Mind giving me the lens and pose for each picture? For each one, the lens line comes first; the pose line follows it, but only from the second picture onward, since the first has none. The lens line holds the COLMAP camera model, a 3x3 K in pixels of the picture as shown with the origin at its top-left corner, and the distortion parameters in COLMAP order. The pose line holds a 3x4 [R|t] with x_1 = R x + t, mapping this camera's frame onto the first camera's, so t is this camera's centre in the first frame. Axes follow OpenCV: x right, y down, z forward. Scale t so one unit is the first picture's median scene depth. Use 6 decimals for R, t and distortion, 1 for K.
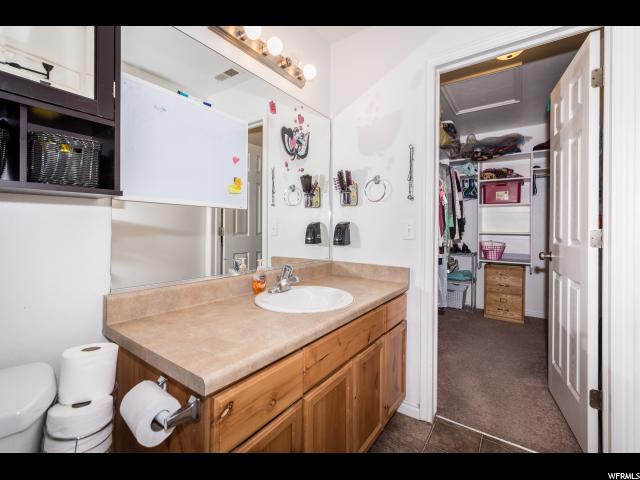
lens RADIAL K [[280.2, 0, 320.0], [0, 280.2, 240.0], [0, 0, 1]] dist [0.000185, -0.000006]
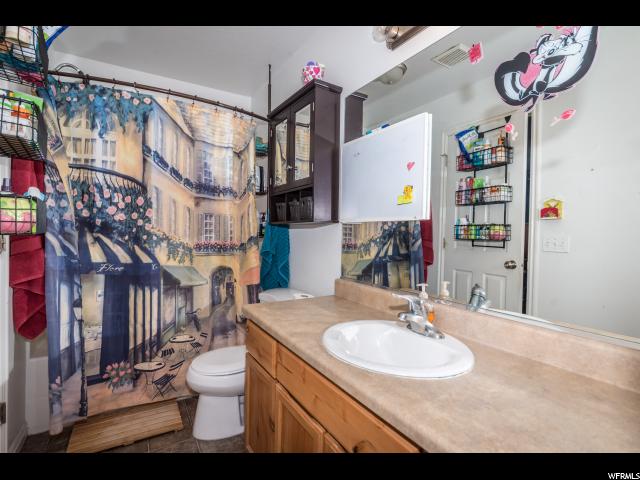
lens RADIAL K [[313.1, 0, 320.0], [0, 313.1, 240.0], [0, 0, 1]] dist [-0.001275, -0.000259]
pose [[-0.383006, -0.024860, -0.923411, 0.544620], [-0.083158, 0.996507, 0.007664, -0.036563], [0.919995, 0.079724, -0.383735, 0.909738]]
